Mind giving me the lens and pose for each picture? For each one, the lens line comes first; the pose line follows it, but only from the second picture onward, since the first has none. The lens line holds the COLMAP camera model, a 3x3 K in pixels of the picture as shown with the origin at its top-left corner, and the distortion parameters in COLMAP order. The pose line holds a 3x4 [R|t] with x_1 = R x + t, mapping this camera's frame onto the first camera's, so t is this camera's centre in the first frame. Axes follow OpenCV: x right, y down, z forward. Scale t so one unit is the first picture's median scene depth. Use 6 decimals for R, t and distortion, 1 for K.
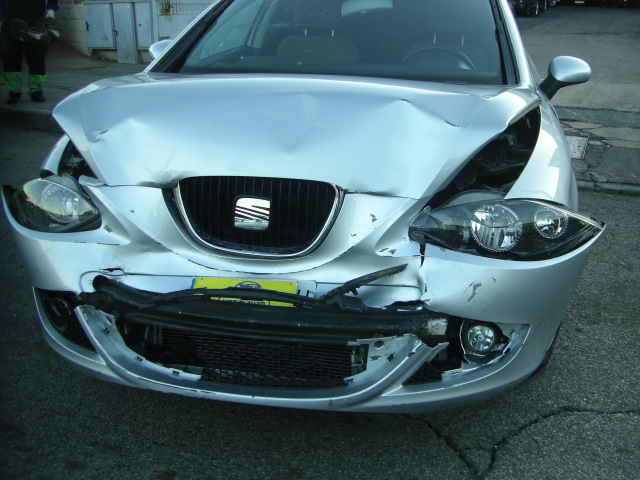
lens RADIAL K [[710.8, 0, 368.9], [0, 710.8, 248.7], [0, 0, 1]] dist [-0.139427, 0.000000]
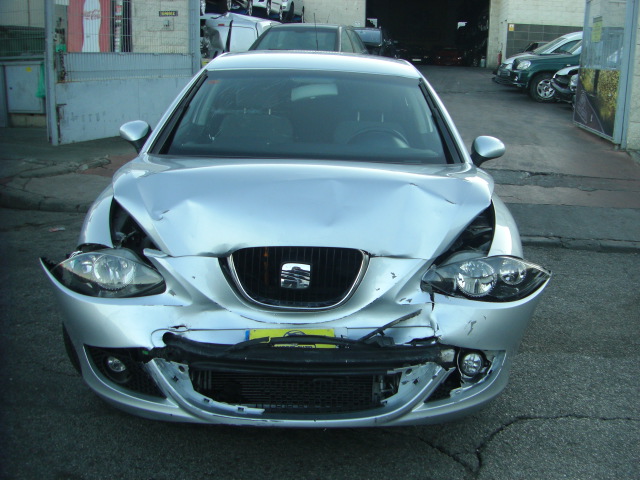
lens RADIAL K [[710.8, 0, 364.4], [0, 710.8, 254.1], [0, 0, 1]] dist [-0.139427, 0.000000]
pose [[0.975824, -0.035496, 0.215655, -0.313542], [0.049753, 0.996894, -0.061044, -0.004962], [-0.212818, 0.070298, 0.974560, -0.245265]]
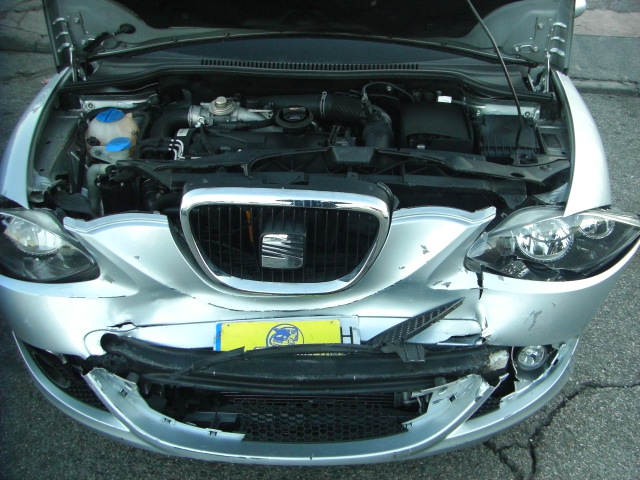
lens RADIAL K [[710.8, 0, 366.3], [0, 710.8, 246.4], [0, 0, 1]] dist [-0.139427, 0.000000]
pose [[0.987617, -0.081071, 0.134312, -0.179065], [0.051748, 0.976559, 0.208937, -0.228410], [-0.148103, -0.199399, 0.968662, 0.147316]]
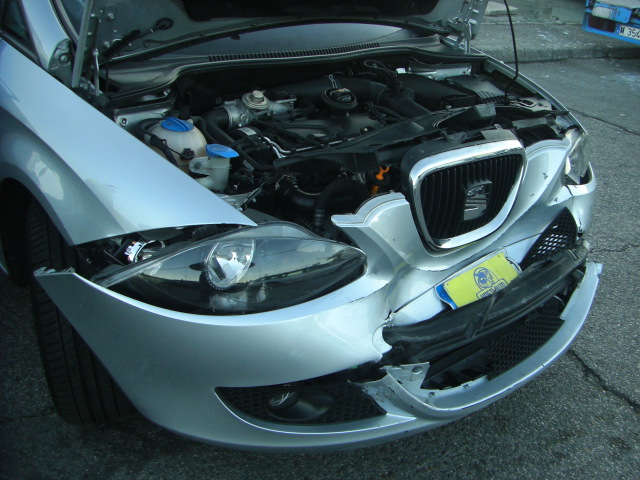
lens RADIAL K [[710.8, 0, 352.6], [0, 710.8, 245.0], [0, 0, 1]] dist [-0.139427, 0.000000]
pose [[0.618226, -0.323402, 0.716385, -0.971264], [0.173087, 0.945073, 0.277270, -0.287735], [-0.766706, -0.047419, 0.640245, 0.506160]]
